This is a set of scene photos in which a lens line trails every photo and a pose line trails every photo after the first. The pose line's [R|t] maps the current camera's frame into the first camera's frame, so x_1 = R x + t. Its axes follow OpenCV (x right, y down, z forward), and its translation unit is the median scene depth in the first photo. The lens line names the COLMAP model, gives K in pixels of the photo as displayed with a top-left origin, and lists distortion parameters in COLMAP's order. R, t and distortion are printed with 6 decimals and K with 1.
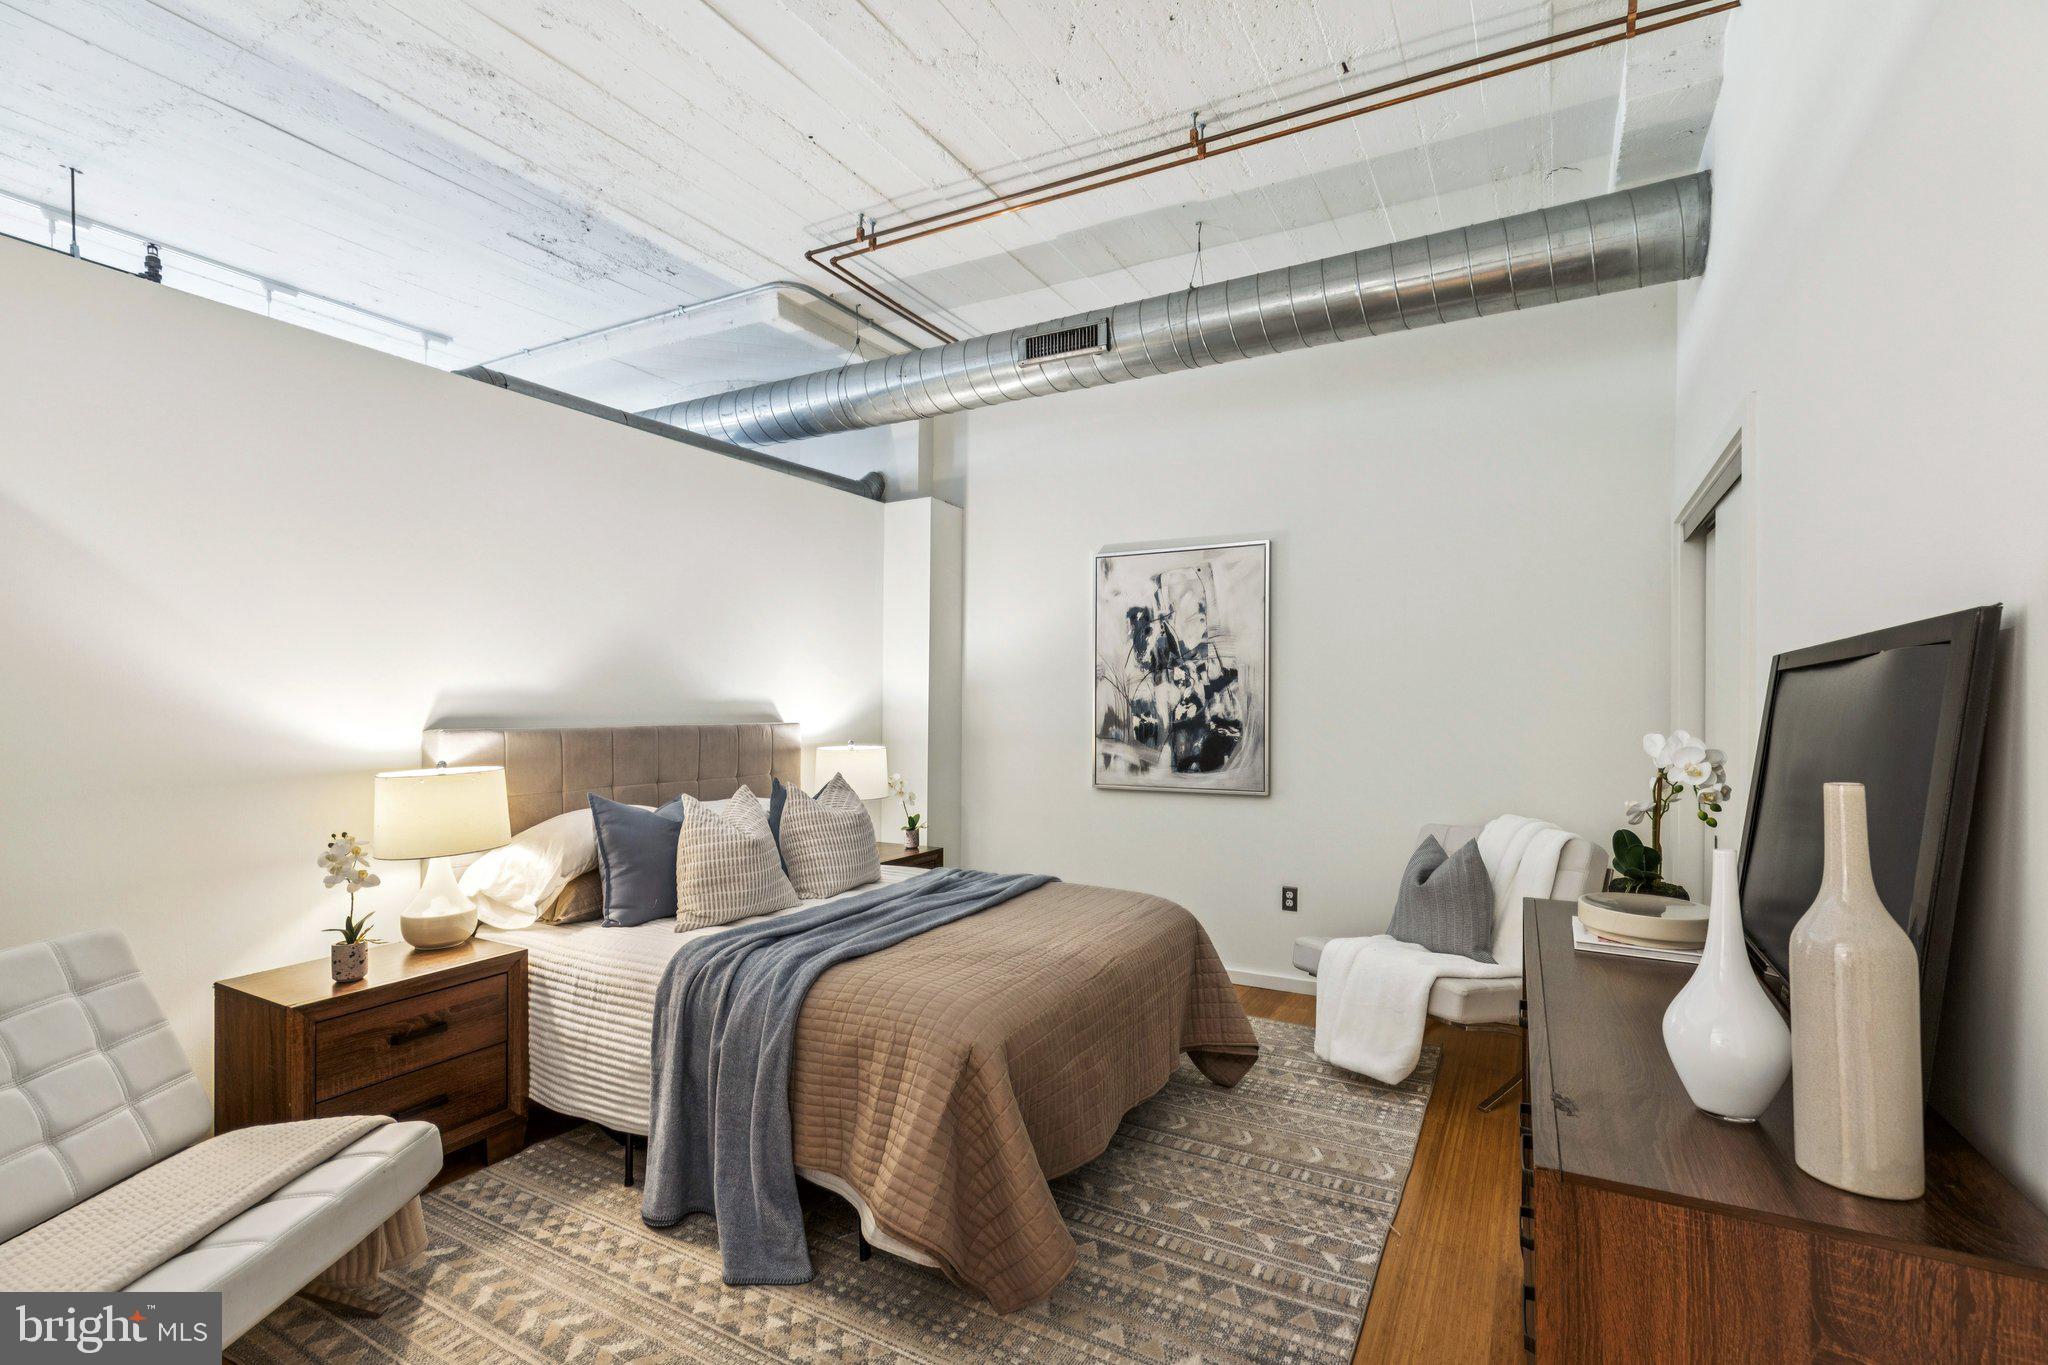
lens RADIAL K [[922.8, 0, 1042.9], [0, 922.8, 695.1], [0, 0, 1]] dist [0.003944, 0.000969]
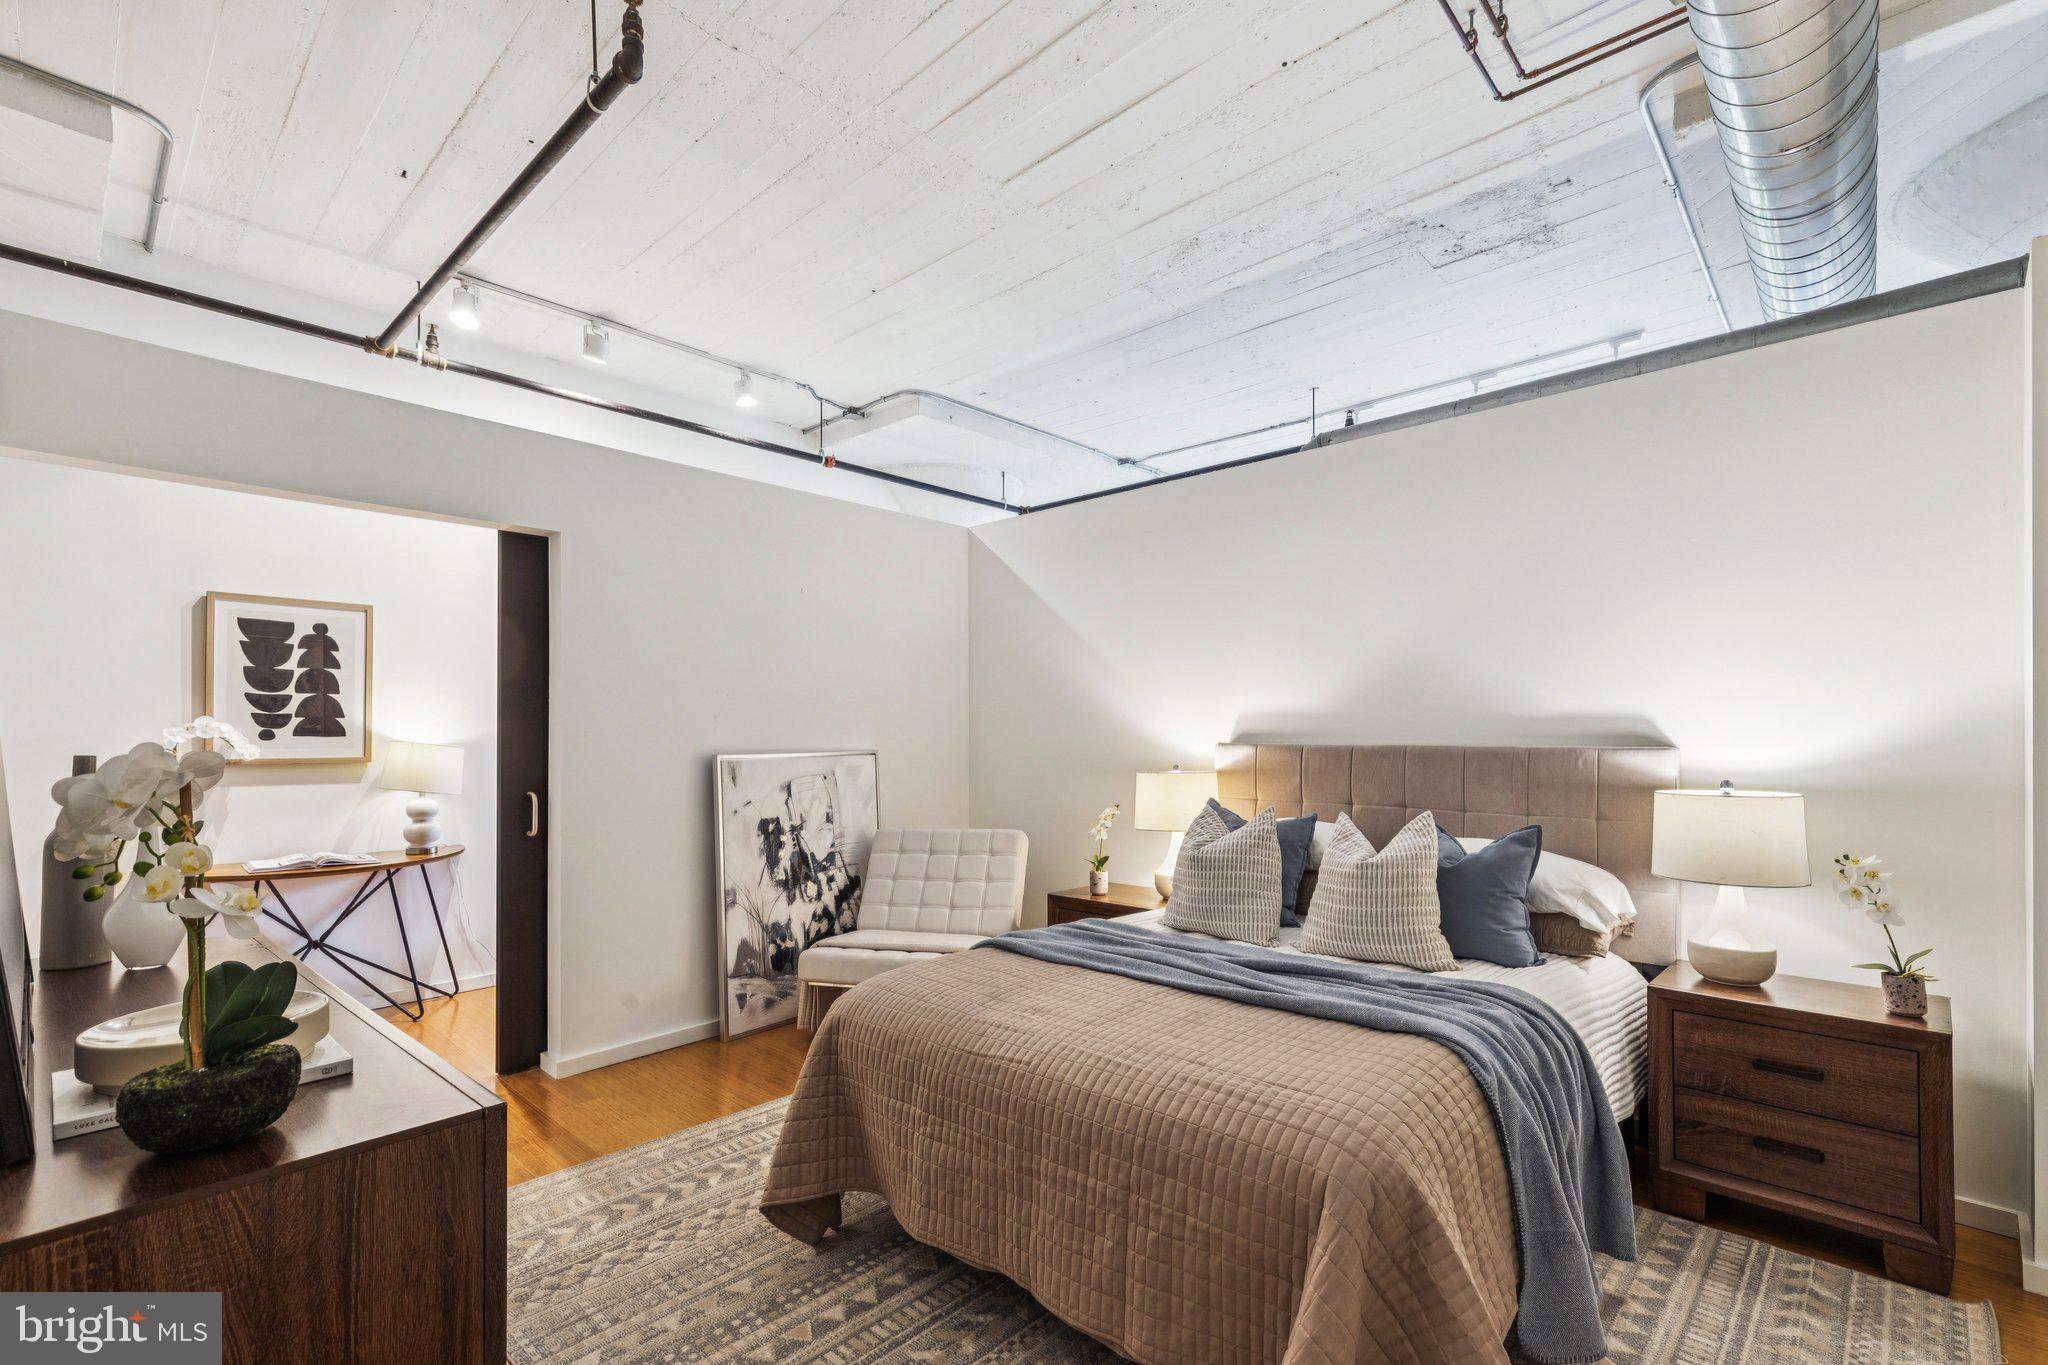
lens RADIAL K [[922.8, 0, 1021.3], [0, 922.8, 725.6], [0, 0, 1]] dist [0.003944, 0.000969]
pose [[-0.255940, -0.008171, -0.966658, 0.707334], [0.011577, 0.999867, -0.011517, 0.024416], [0.966623, -0.014139, -0.255811, 1.072663]]
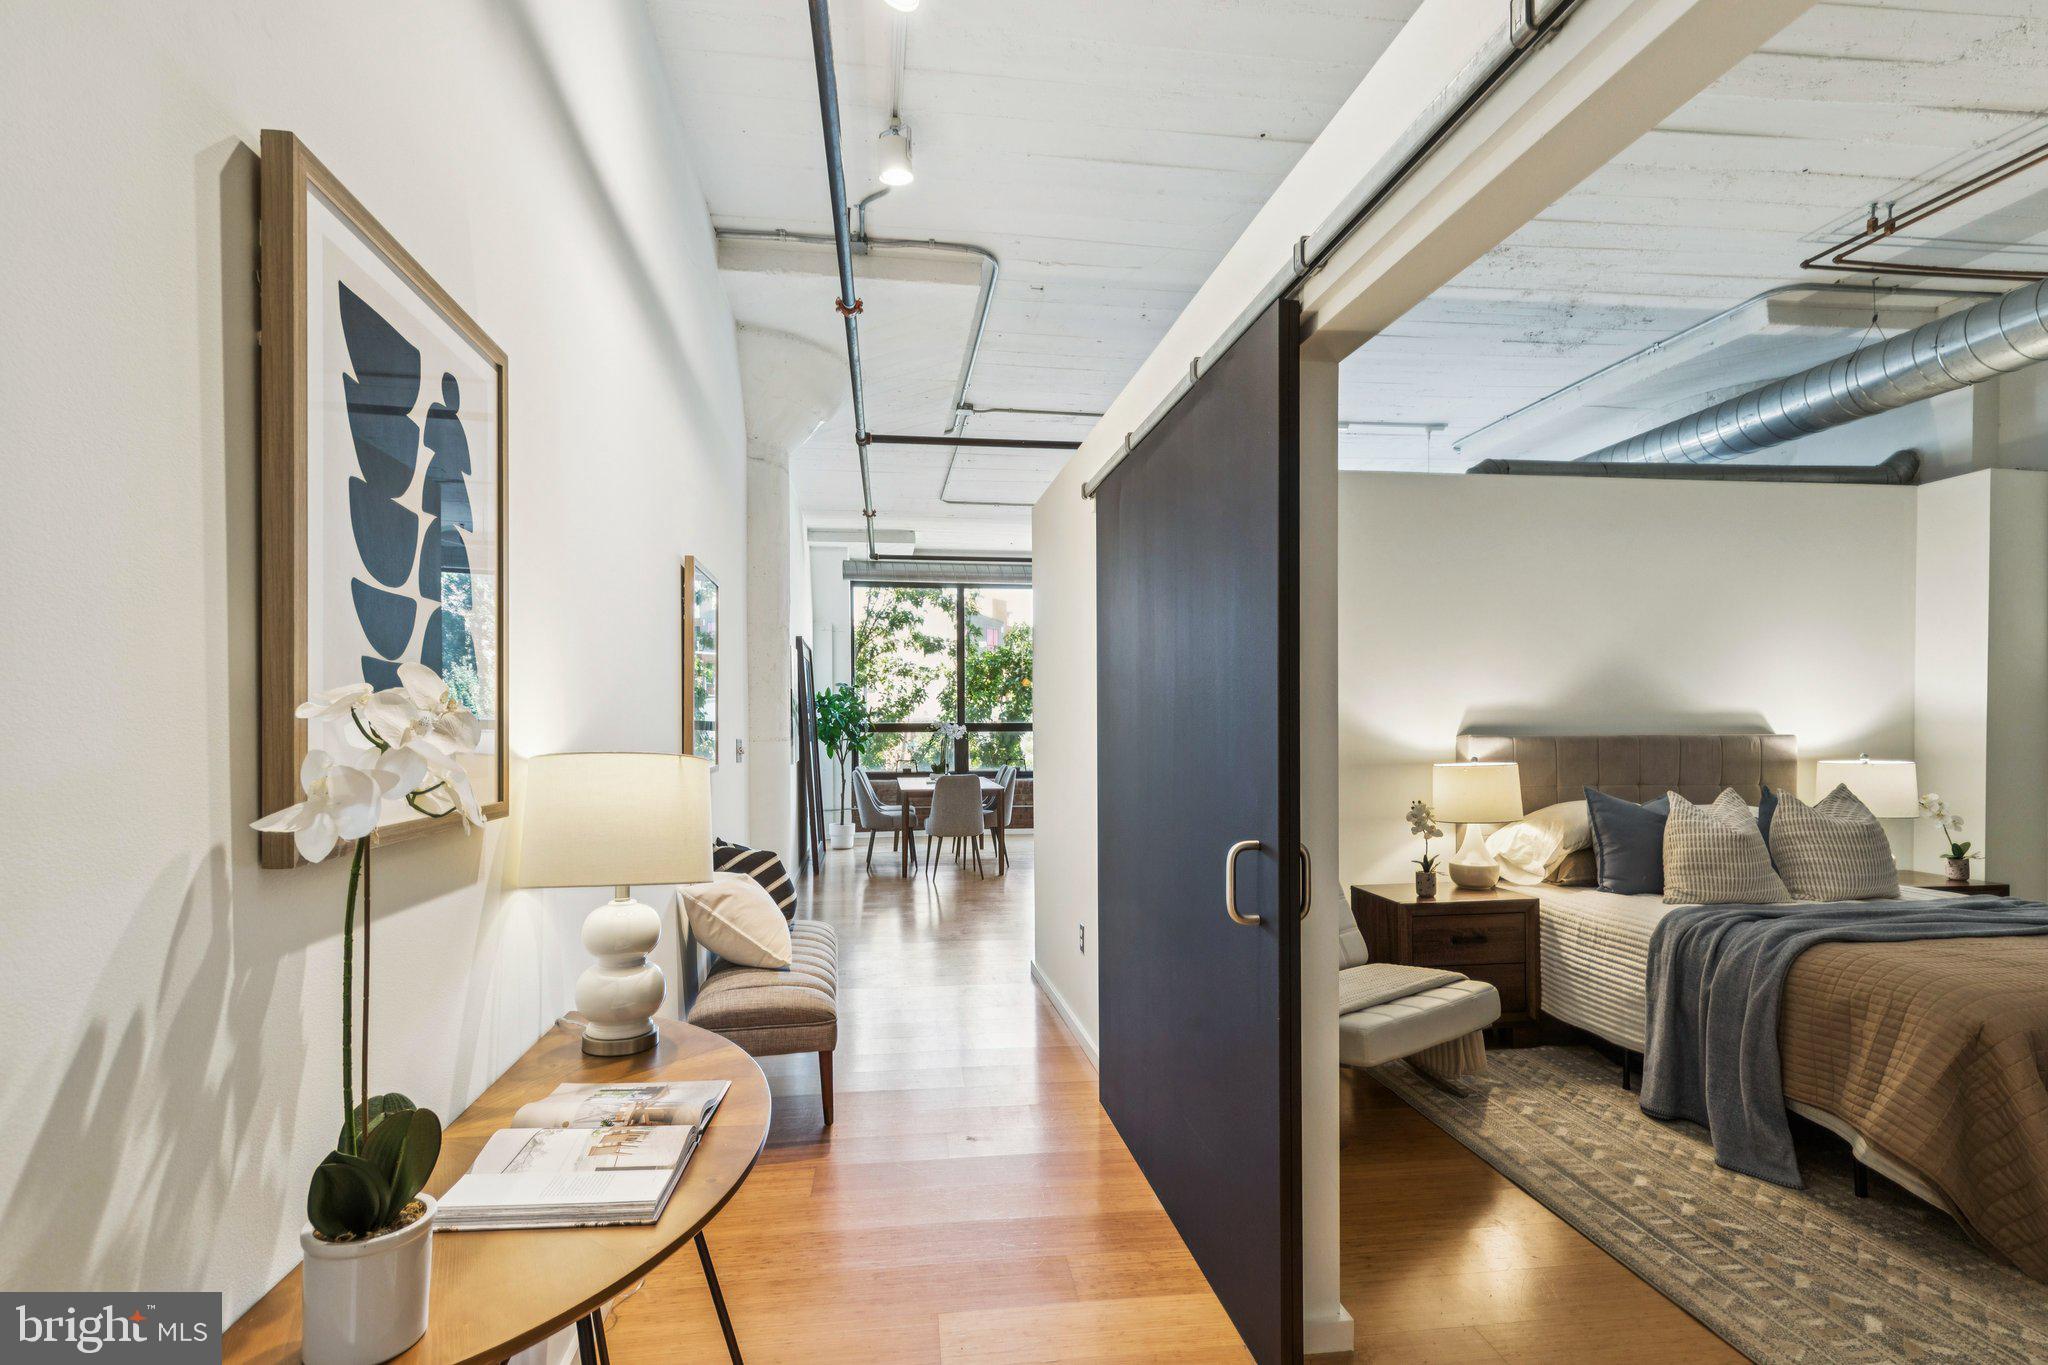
lens RADIAL K [[965.2, 0, 1012.1], [0, 965.2, 728.5], [0, 0, 1]] dist [0.002744, 0.001299]
pose [[0.584078, 0.001256, -0.811697, 0.126042], [0.012031, 0.999876, 0.010204, 0.004370], [0.811609, -0.015725, 0.583990, -0.411232]]
